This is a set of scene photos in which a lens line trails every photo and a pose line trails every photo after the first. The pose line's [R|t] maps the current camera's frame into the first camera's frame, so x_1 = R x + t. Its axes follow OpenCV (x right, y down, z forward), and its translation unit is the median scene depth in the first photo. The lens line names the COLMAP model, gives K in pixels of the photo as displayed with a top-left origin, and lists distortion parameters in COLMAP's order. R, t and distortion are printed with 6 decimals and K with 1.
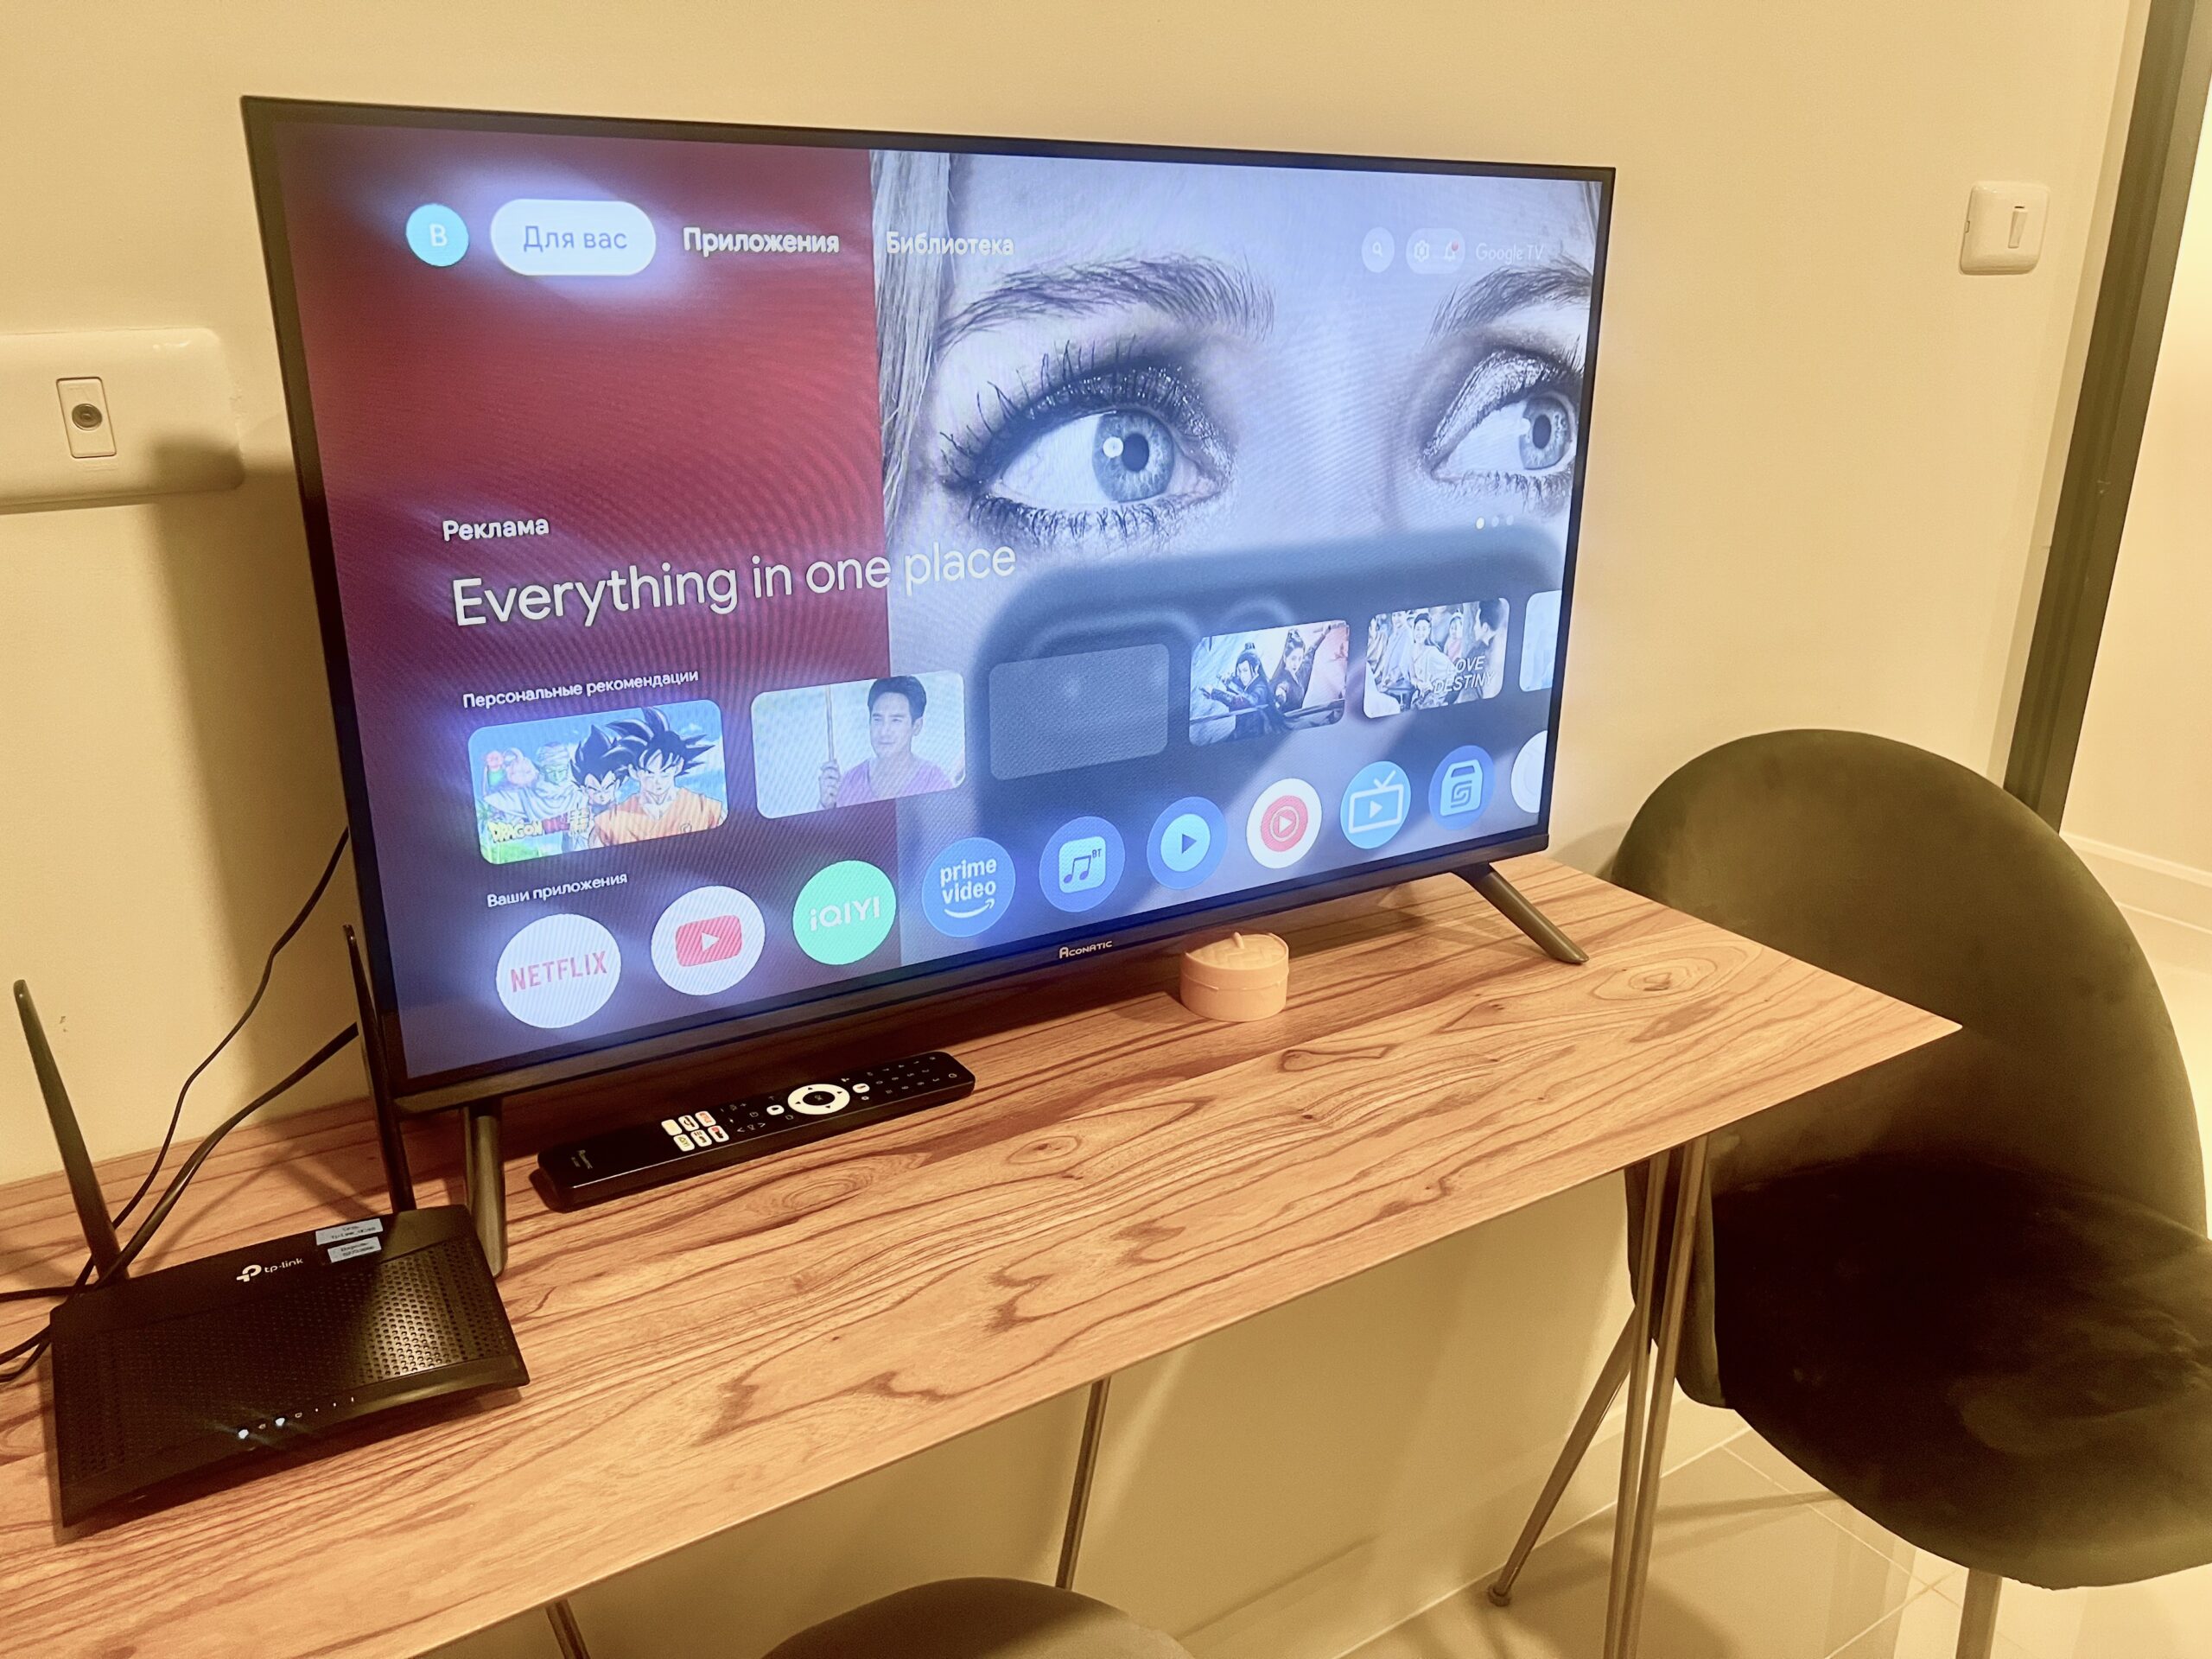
lens RADIAL K [[1661.0, 0, 1113.3], [0, 1661.0, 780.3], [0, 0, 1]] dist [0.058891, -0.069530]
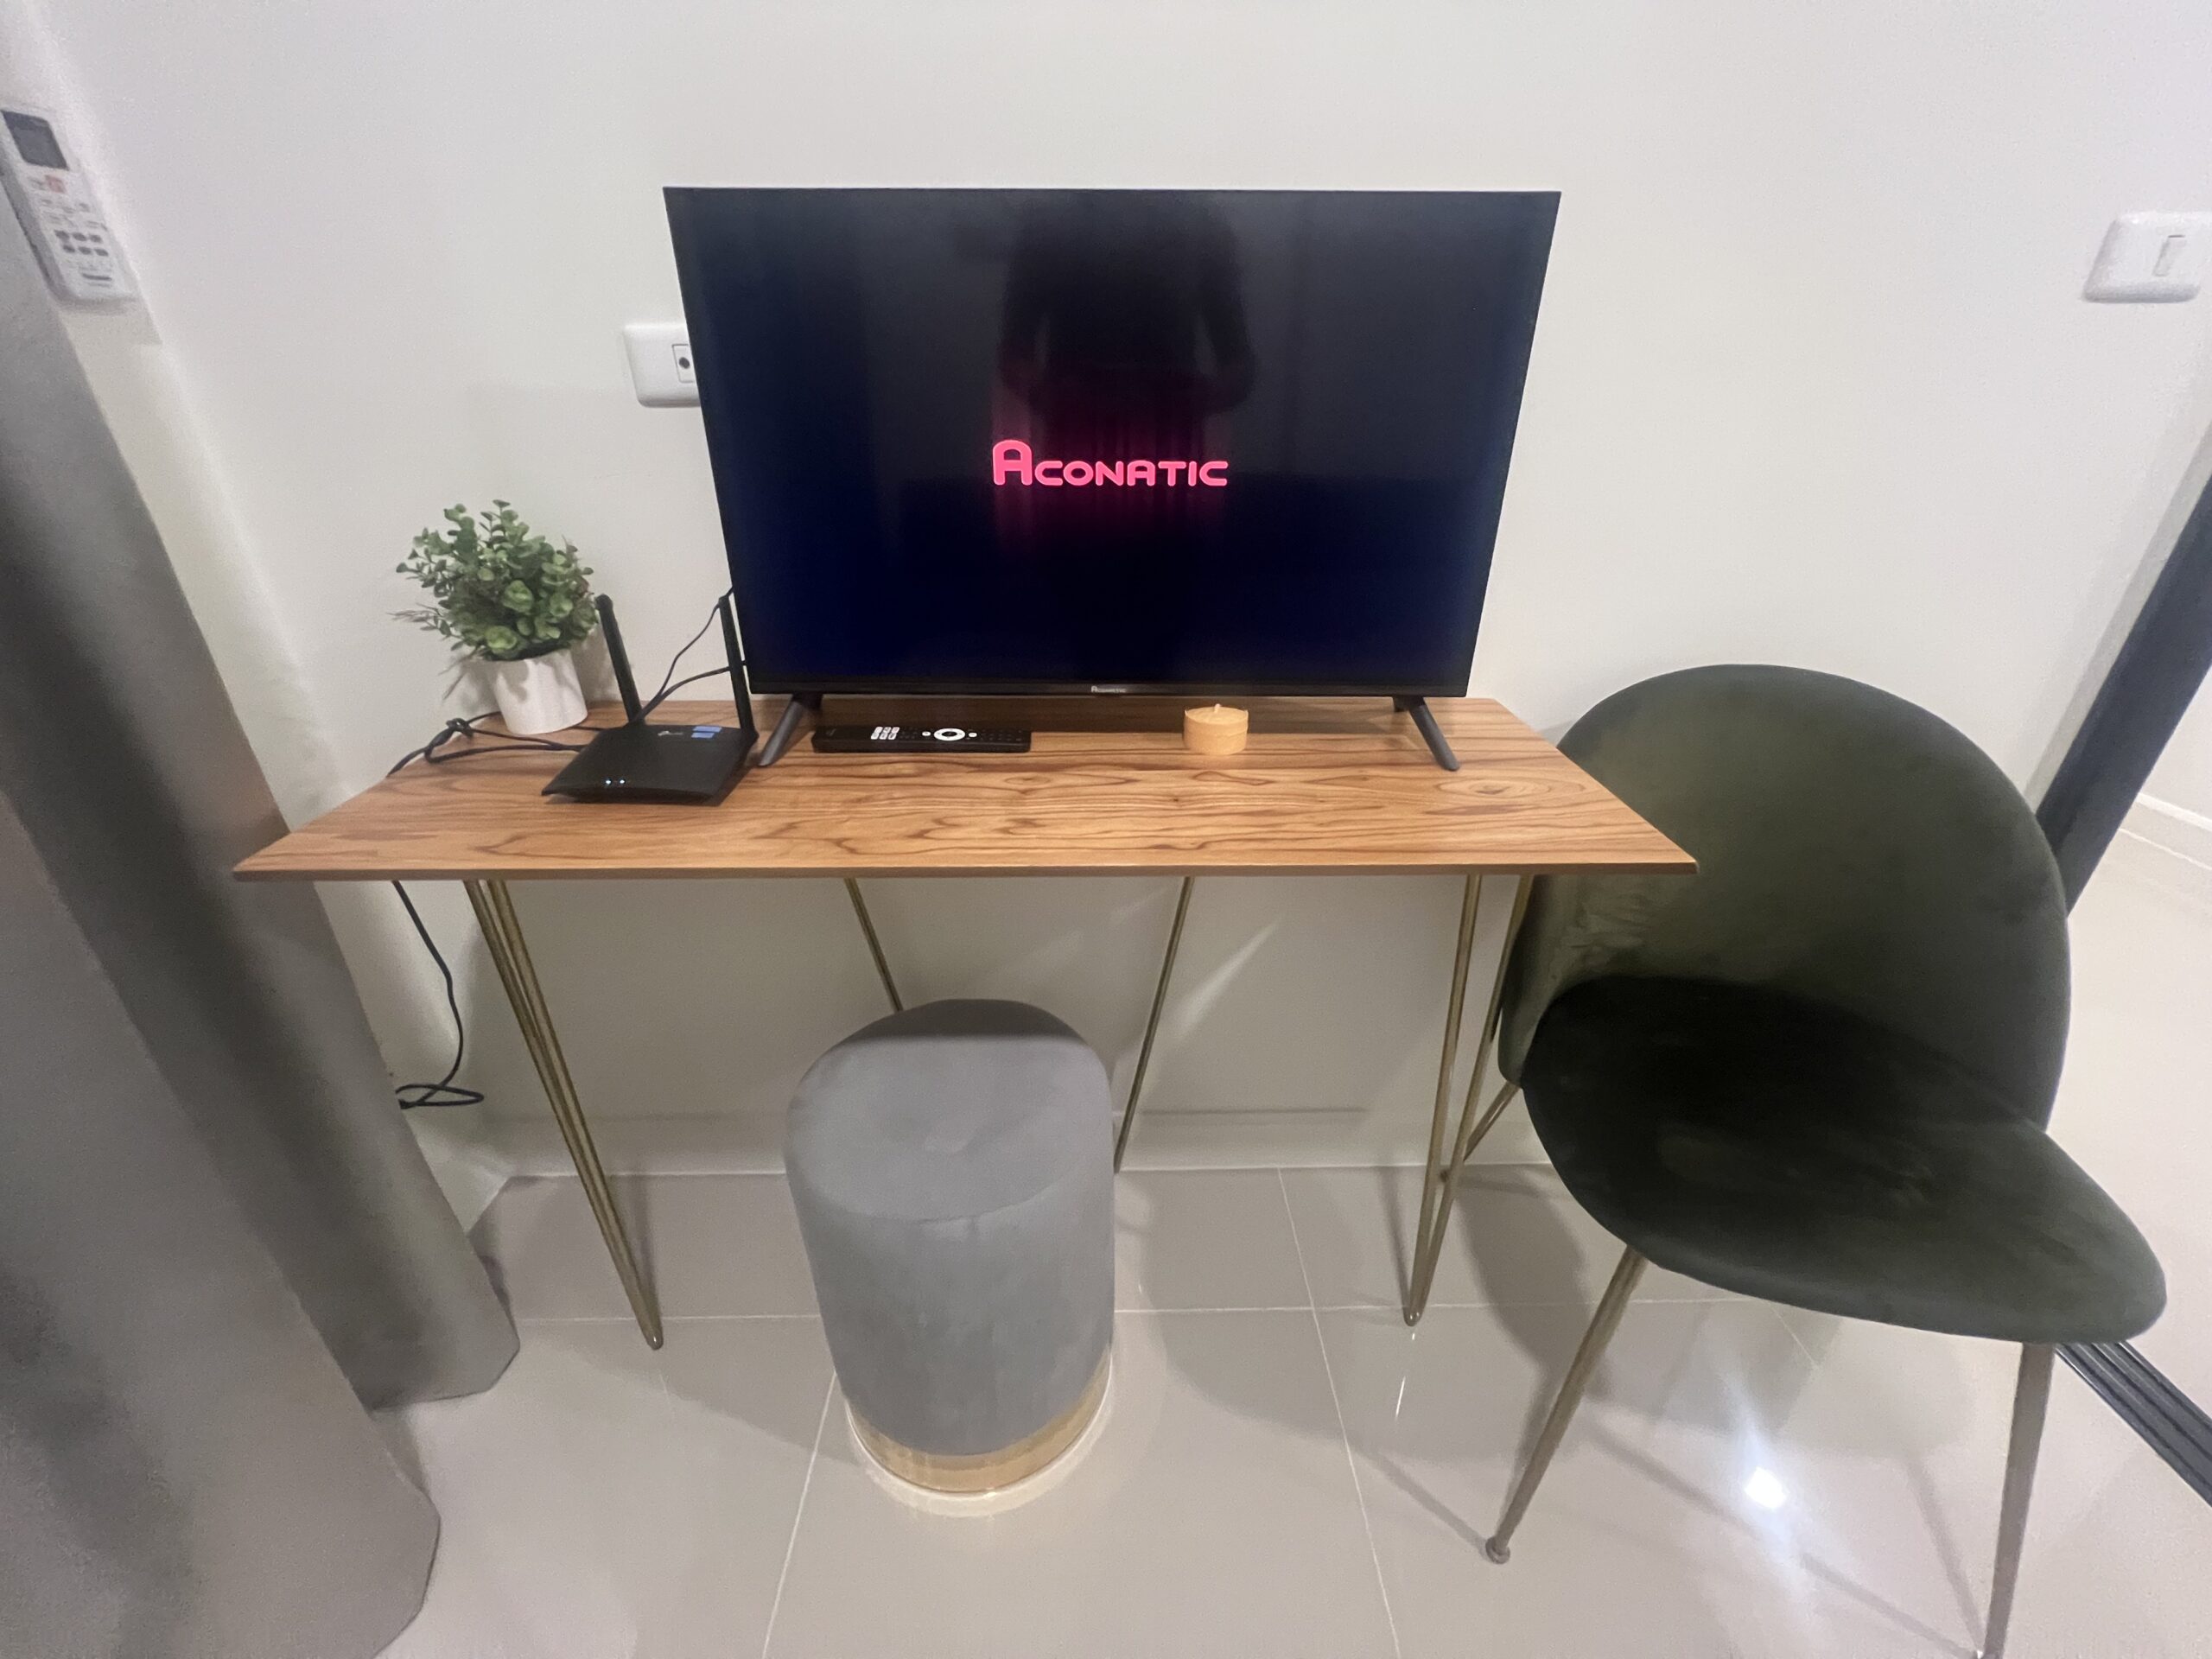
lens RADIAL K [[889.2, 0, 1109.5], [0, 889.2, 815.9], [0, 0, 1]] dist [-0.005824, 0.001951]
pose [[0.852942, 0.225215, -0.470923, 0.506668], [-0.150896, 0.970003, 0.190591, 0.053090], [0.499720, -0.091502, 0.861340, 0.167346]]
